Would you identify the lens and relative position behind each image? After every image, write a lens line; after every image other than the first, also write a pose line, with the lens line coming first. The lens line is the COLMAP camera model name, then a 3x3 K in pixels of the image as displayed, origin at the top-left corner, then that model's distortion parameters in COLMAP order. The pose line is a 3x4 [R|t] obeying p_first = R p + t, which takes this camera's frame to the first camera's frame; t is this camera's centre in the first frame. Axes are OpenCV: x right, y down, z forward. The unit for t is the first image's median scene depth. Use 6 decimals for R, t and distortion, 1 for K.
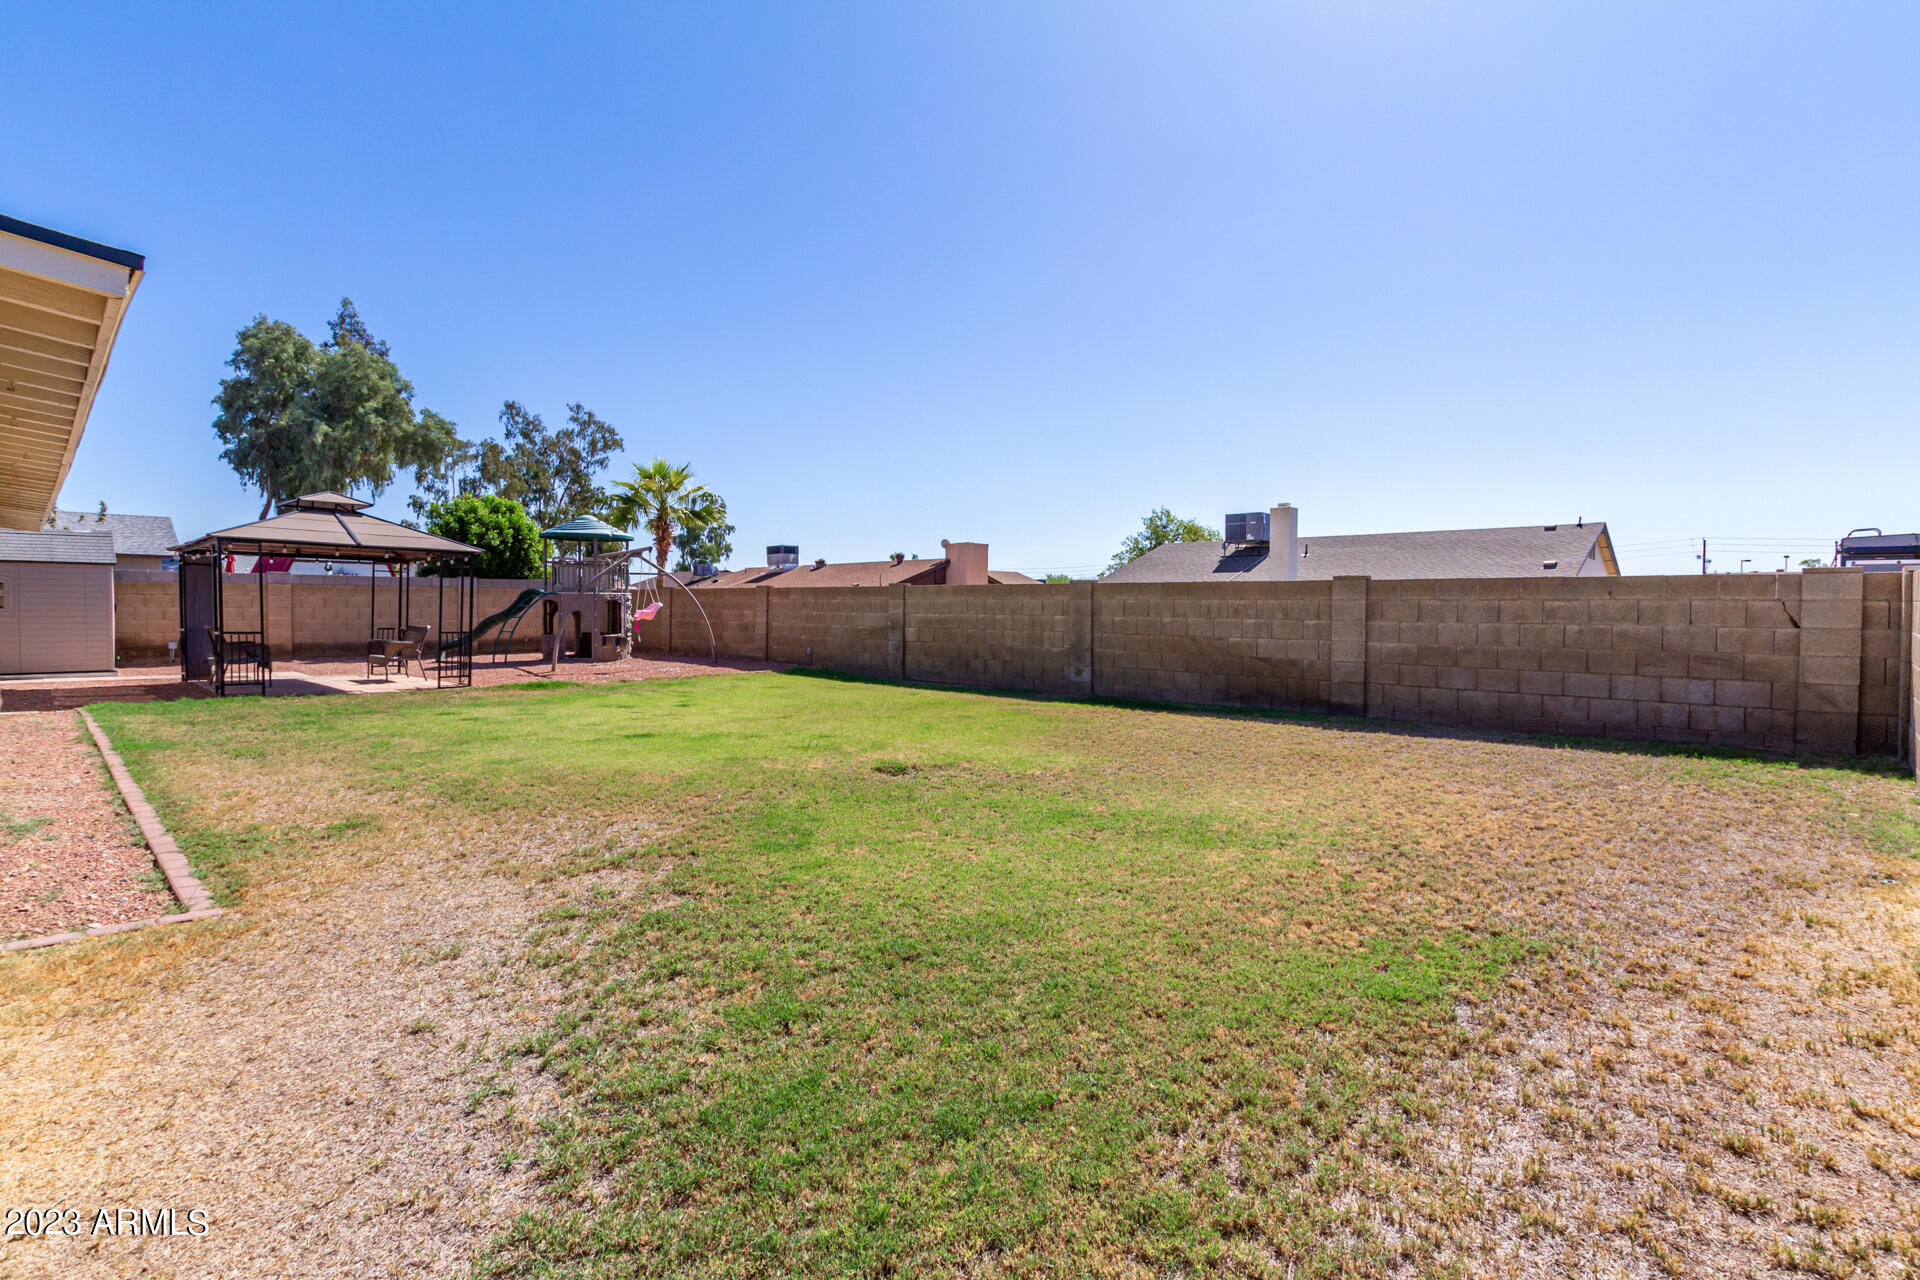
lens RADIAL K [[897.8, 0, 965.2], [0, 897.8, 625.3], [0, 0, 1]] dist [0.005261, 0.000459]
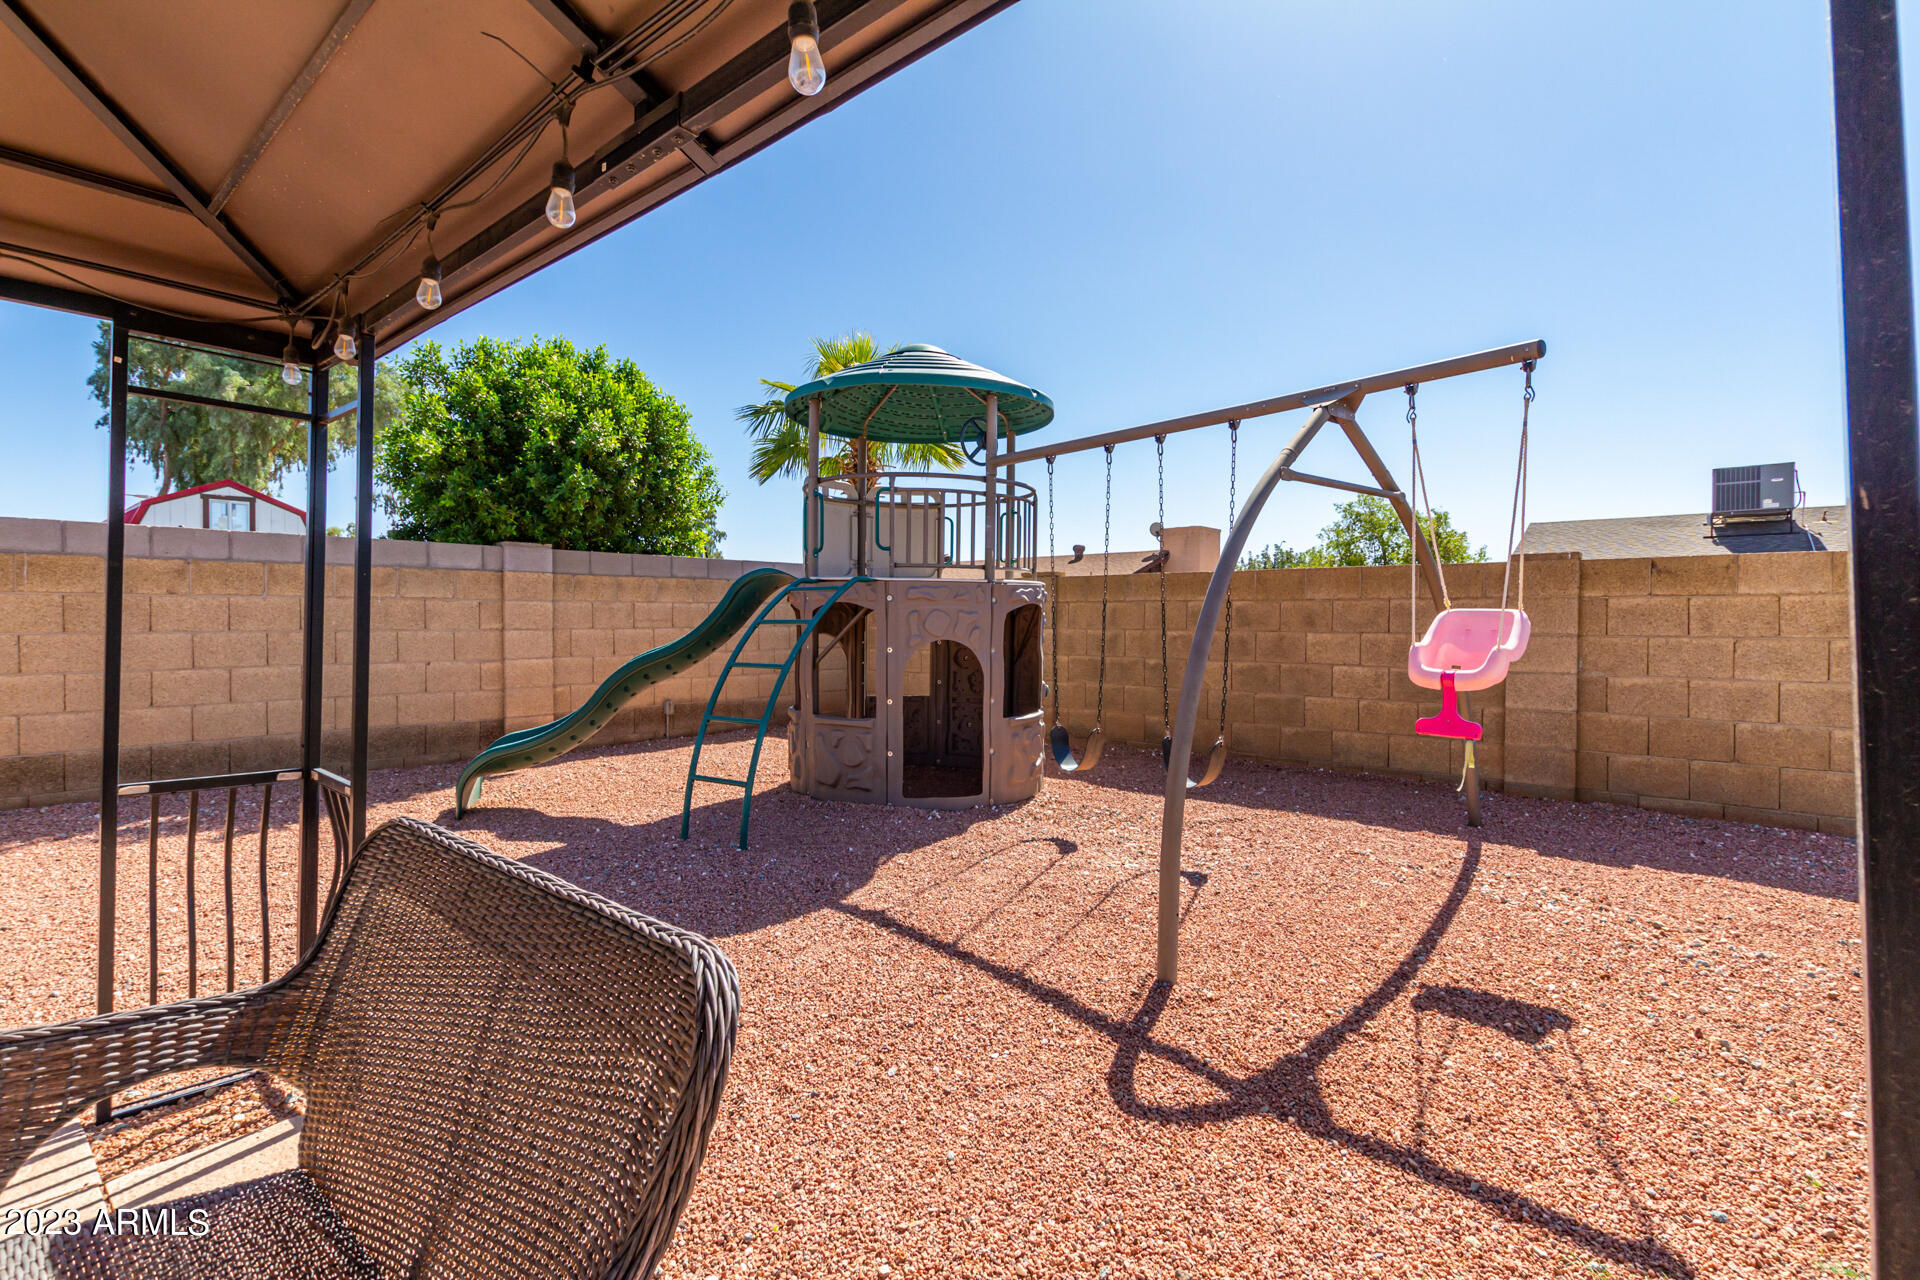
lens RADIAL K [[897.8, 0, 962.2], [0, 897.8, 631.7], [0, 0, 1]] dist [0.005261, 0.000459]
pose [[0.999255, -0.003483, 0.038443, -0.545543], [0.003807, 0.999958, -0.008351, -0.020067], [-0.038412, 0.008491, 0.999226, 0.882867]]
